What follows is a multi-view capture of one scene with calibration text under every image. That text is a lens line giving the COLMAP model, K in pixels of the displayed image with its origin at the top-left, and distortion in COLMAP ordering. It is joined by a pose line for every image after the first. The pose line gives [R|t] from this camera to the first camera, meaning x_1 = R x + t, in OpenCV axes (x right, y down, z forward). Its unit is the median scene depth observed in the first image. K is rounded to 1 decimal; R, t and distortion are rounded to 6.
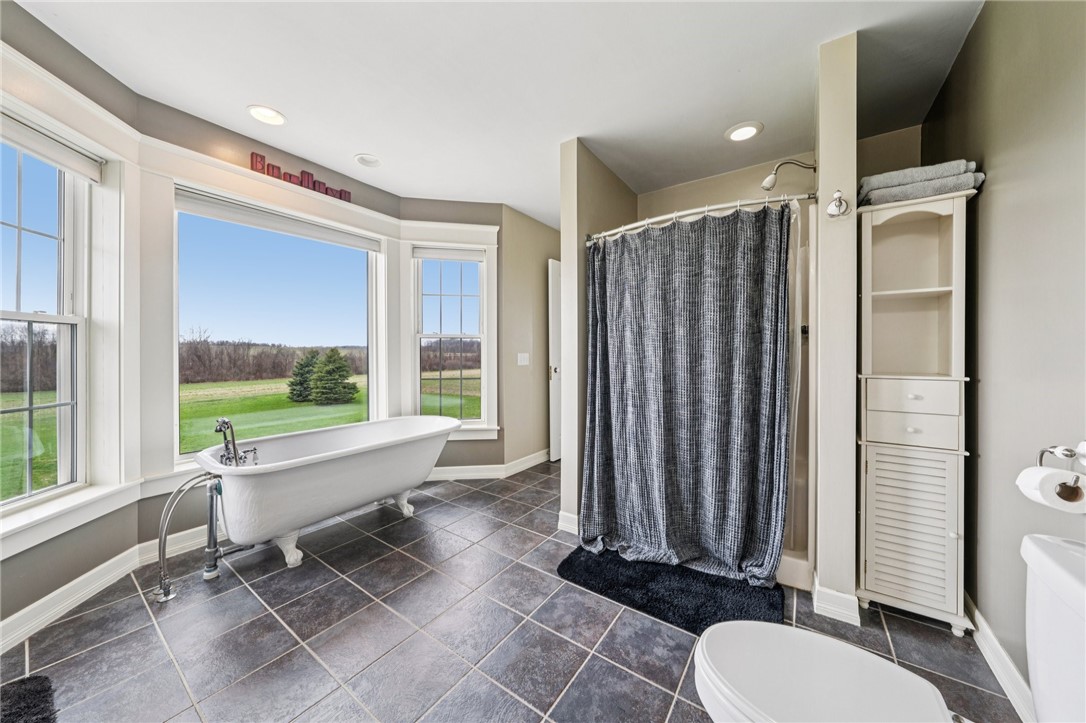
lens RADIAL K [[372.2, 0, 541.7], [0, 372.2, 356.6], [0, 0, 1]] dist [-0.005851, 0.000939]
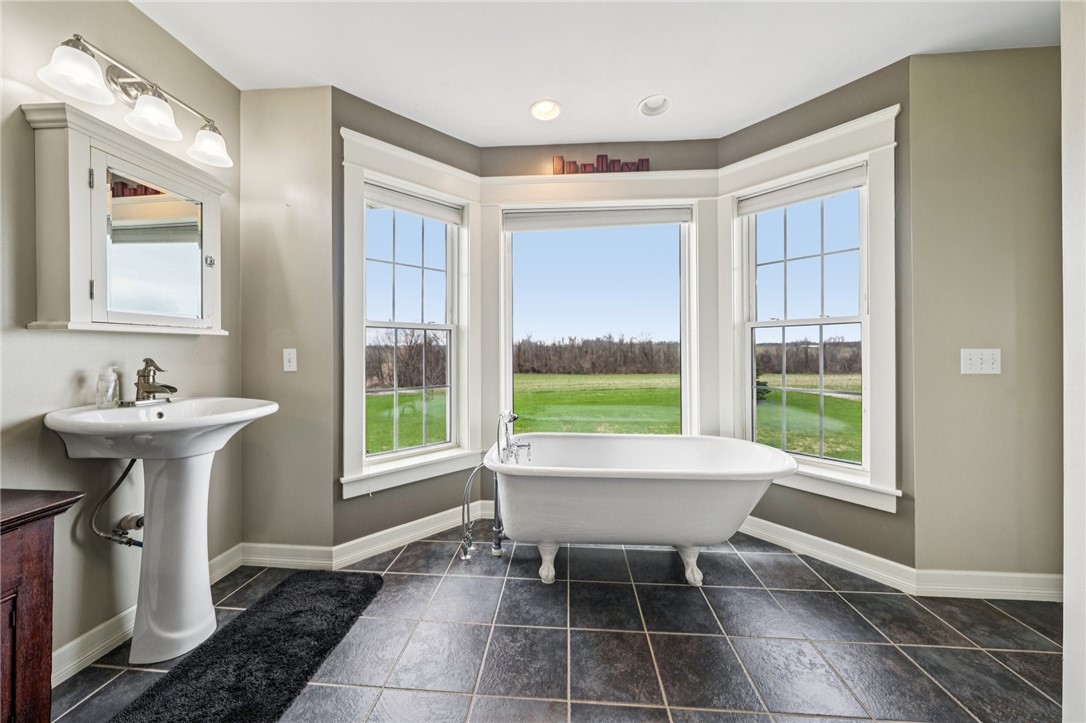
lens RADIAL K [[372.2, 0, 541.7], [0, 372.2, 352.9], [0, 0, 1]] dist [-0.005851, 0.000939]
pose [[0.518316, 0.002150, -0.855187, 0.084287], [-0.005395, 0.999985, -0.000756, -0.001033], [0.855172, 0.005006, 0.518320, 0.383358]]
